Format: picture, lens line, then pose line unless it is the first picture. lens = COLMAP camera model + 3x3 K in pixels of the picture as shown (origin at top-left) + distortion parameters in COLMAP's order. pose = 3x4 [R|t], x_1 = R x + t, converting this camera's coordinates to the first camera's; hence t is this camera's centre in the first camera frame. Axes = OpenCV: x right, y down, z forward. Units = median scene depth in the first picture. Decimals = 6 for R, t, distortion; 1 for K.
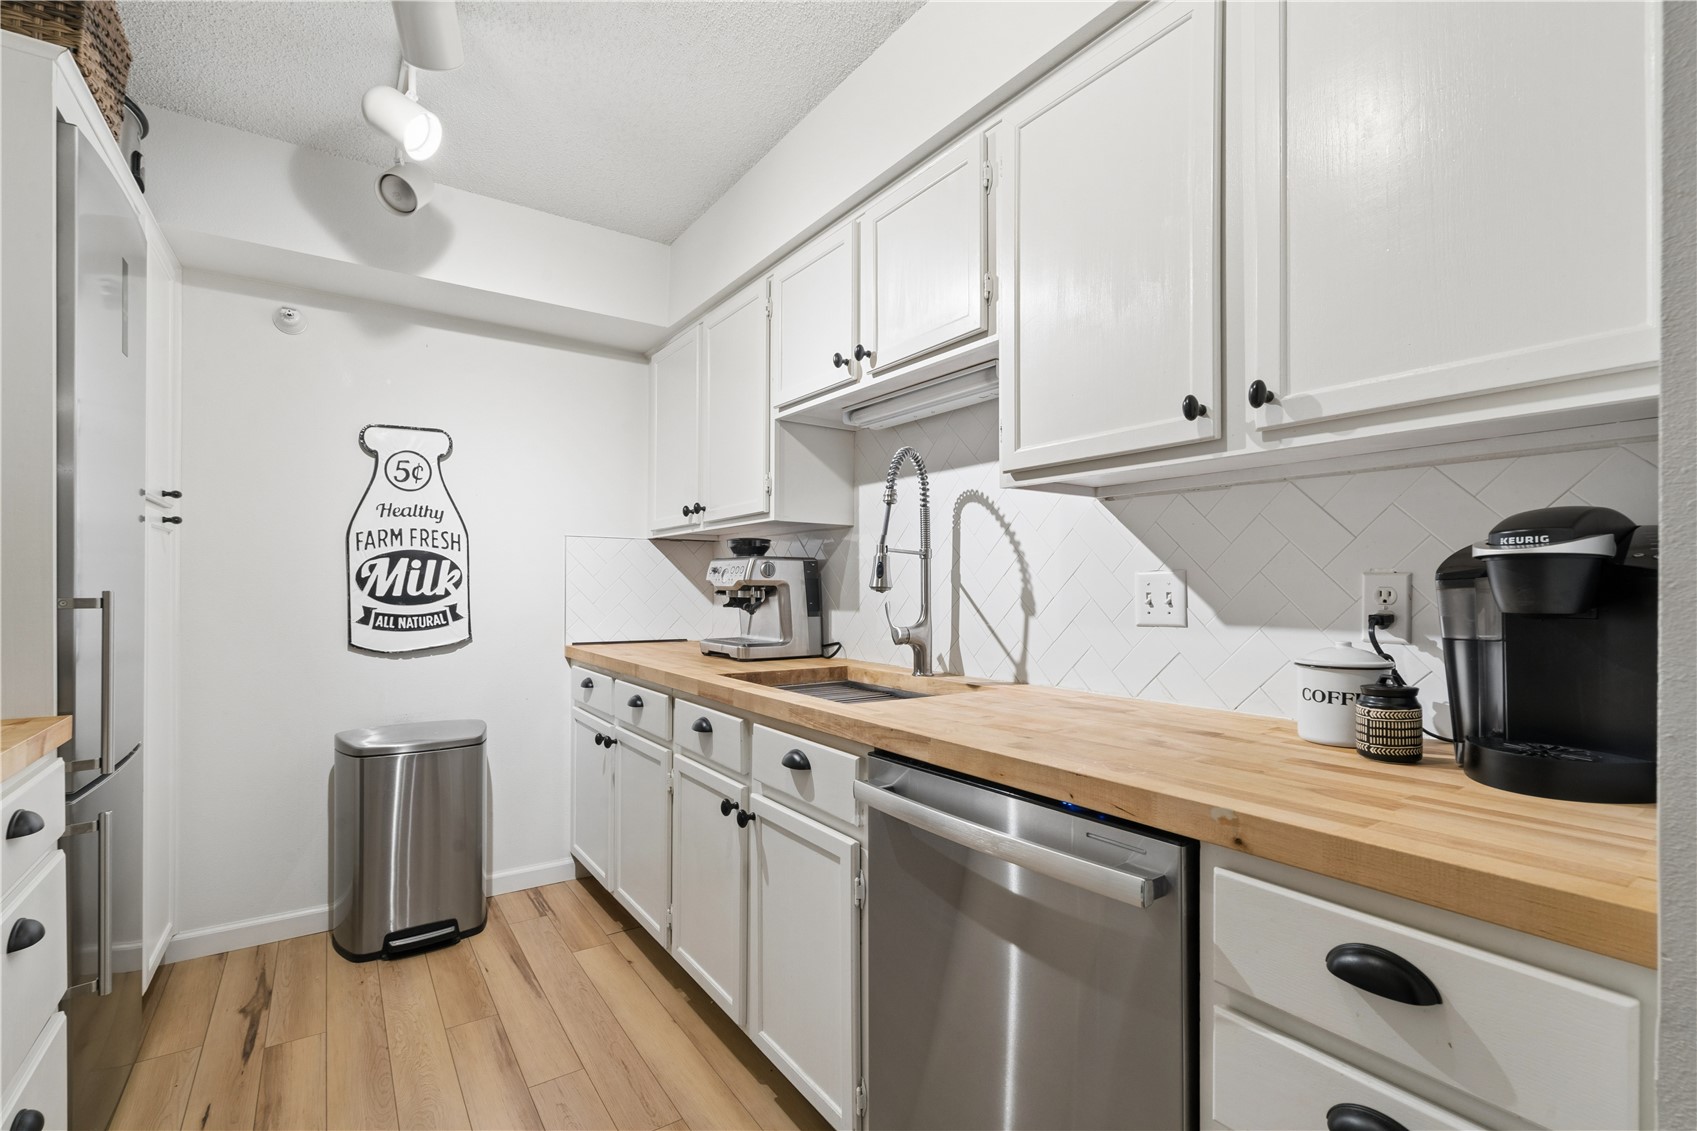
lens RADIAL K [[765.6, 0, 847.3], [0, 765.6, 585.8], [0, 0, 1]] dist [-0.002803, 0.000491]
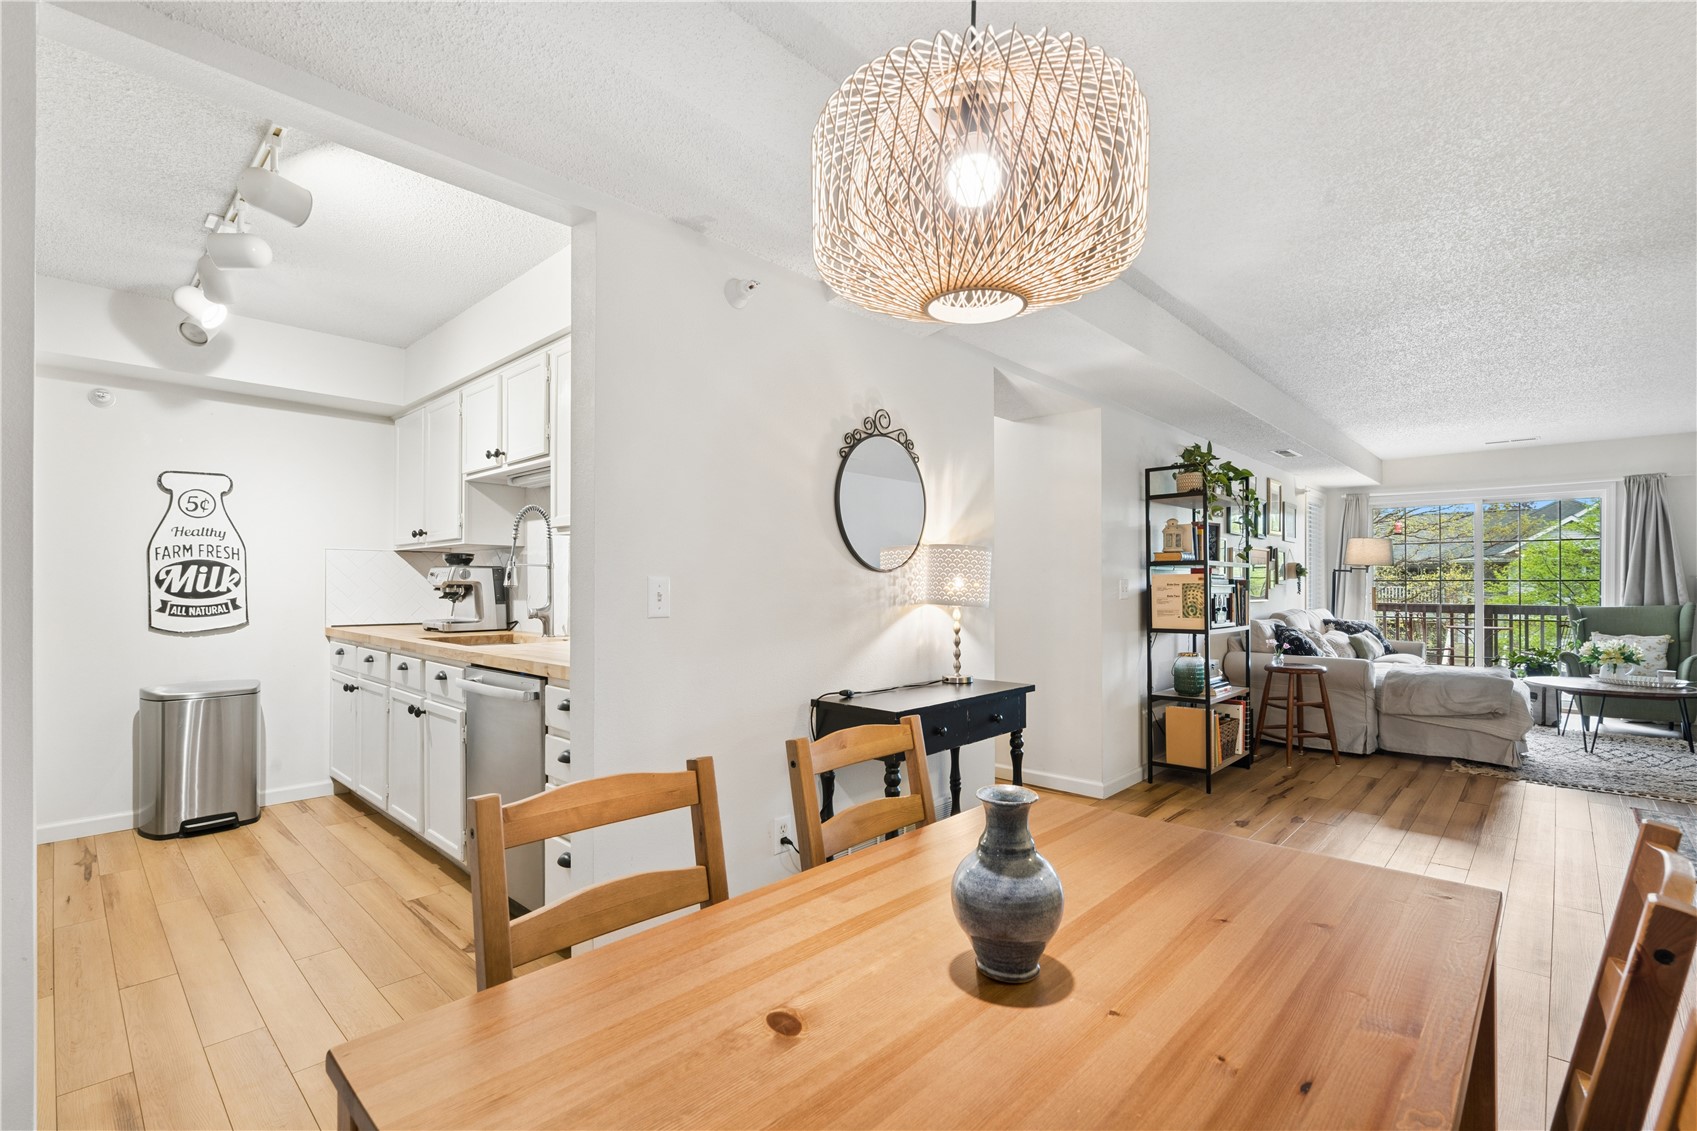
lens RADIAL K [[758.3, 0, 850.2], [0, 758.3, 582.4], [0, 0, 1]] dist [-0.002289, -0.000635]
pose [[0.977454, -0.001765, 0.211143, 0.315239], [0.001882, 0.999998, -0.000352, -0.001979], [-0.211142, 0.000742, 0.977455, -0.631950]]
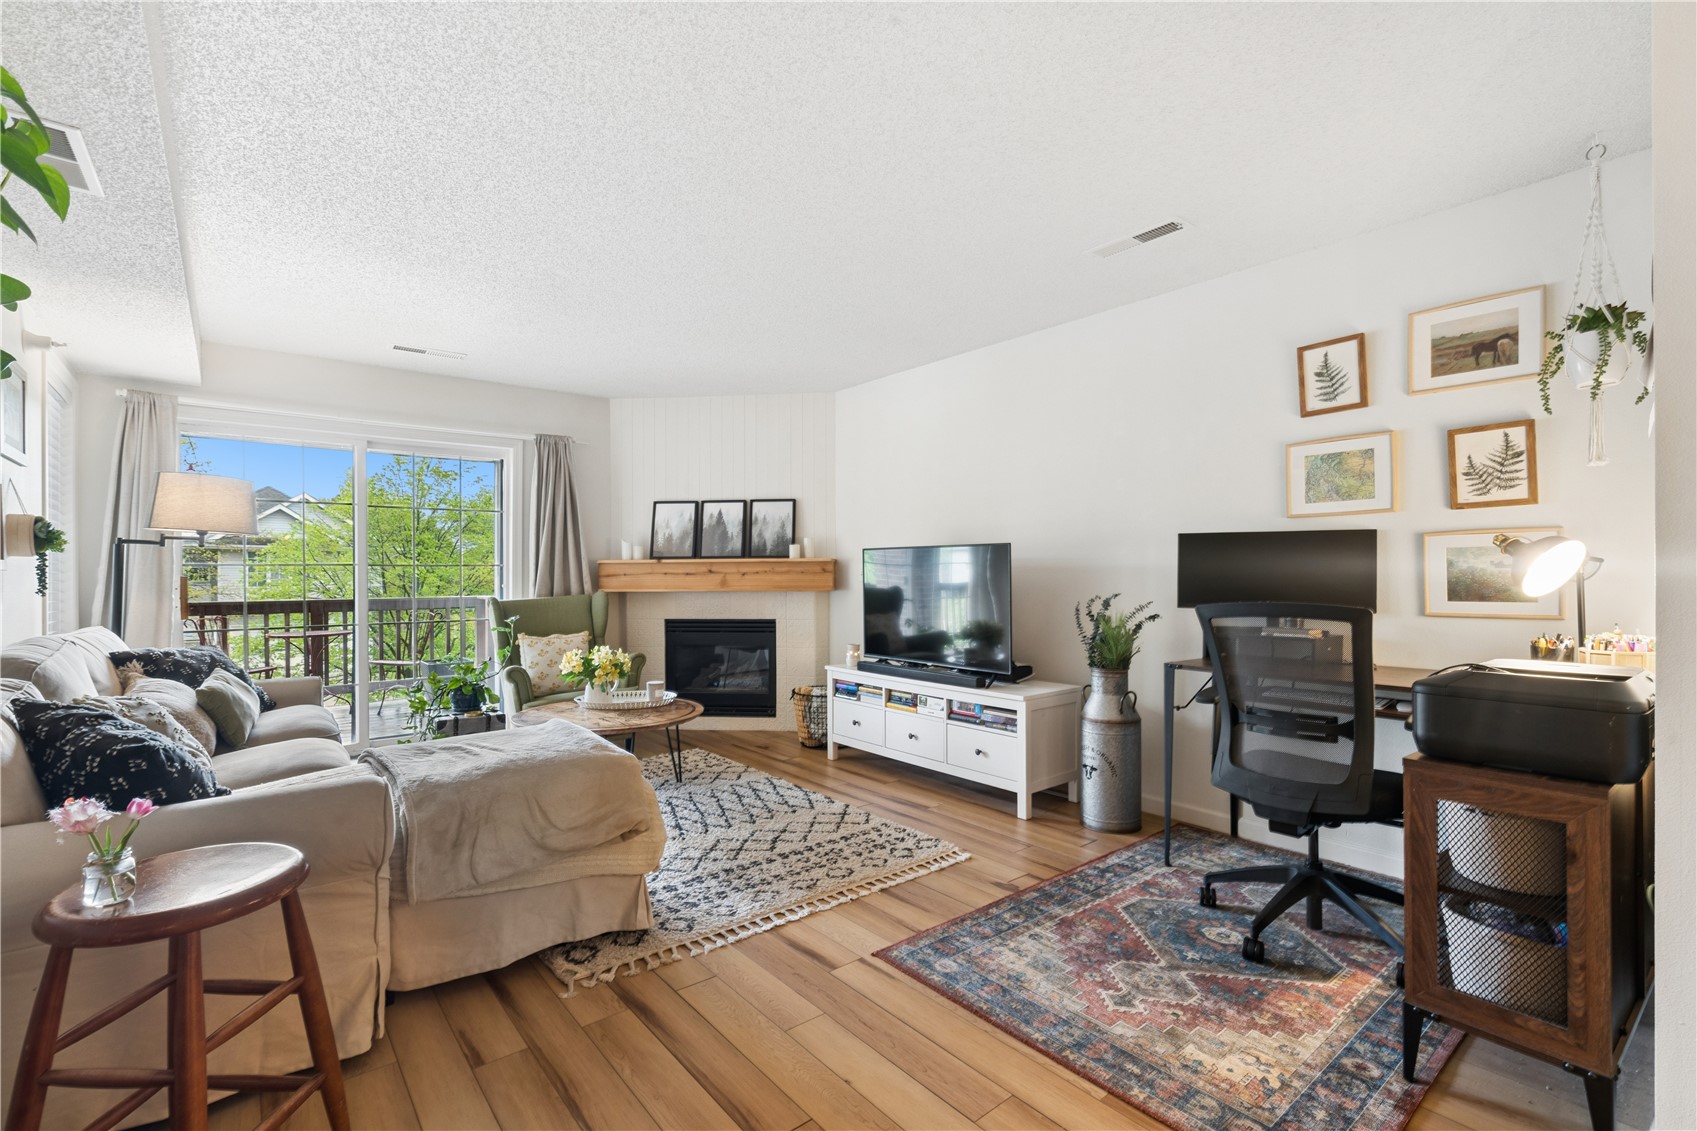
lens RADIAL K [[763.5, 0, 853.2], [0, 763.5, 569.9], [0, 0, 1]] dist [-0.009938, 0.000505]
pose [[-0.080891, -0.001410, 0.996722, 1.275870], [0.003215, 0.999993, 0.001675, 0.006387], [-0.996718, 0.003340, -0.080886, 0.592226]]
